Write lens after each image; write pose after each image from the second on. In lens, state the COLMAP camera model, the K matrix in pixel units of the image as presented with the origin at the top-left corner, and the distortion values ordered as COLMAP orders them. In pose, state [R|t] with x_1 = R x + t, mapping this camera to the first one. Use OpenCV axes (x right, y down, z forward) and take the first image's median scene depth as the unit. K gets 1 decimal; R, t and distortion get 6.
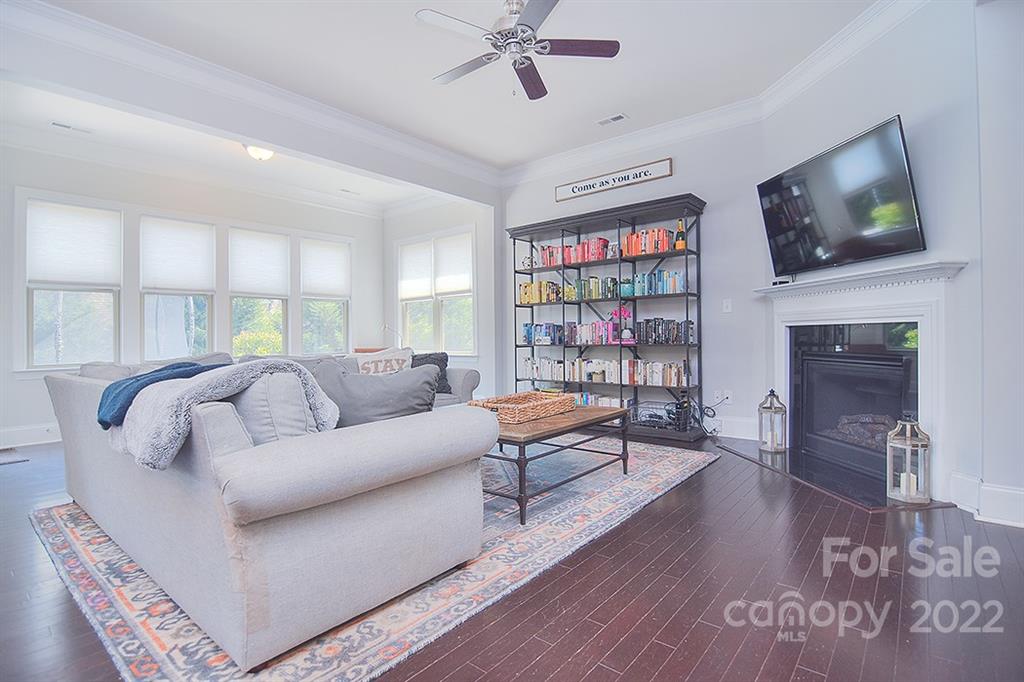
lens RADIAL K [[496.5, 0, 516.4], [0, 496.5, 337.2], [0, 0, 1]] dist [0.000067, -0.014965]
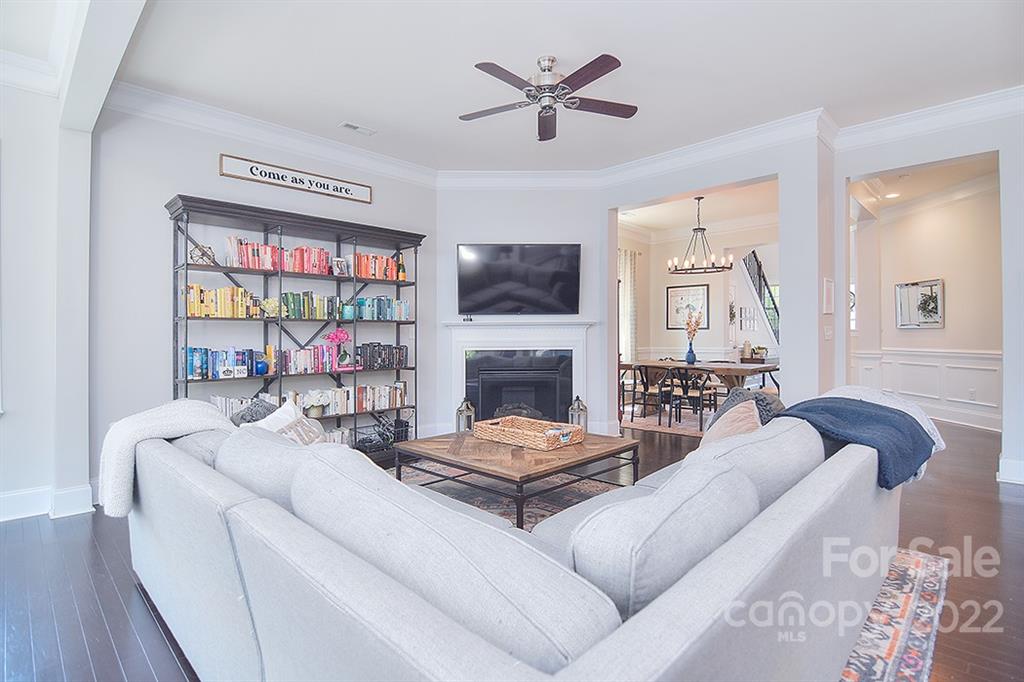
lens RADIAL K [[496.5, 0, 516.4], [0, 496.5, 337.2], [0, 0, 1]] dist [0.000067, -0.014965]
pose [[0.082705, 0.011883, 0.996503, -0.708579], [0.011462, 0.999851, -0.012874, -0.033346], [-0.996508, 0.012486, 0.082557, 0.636177]]
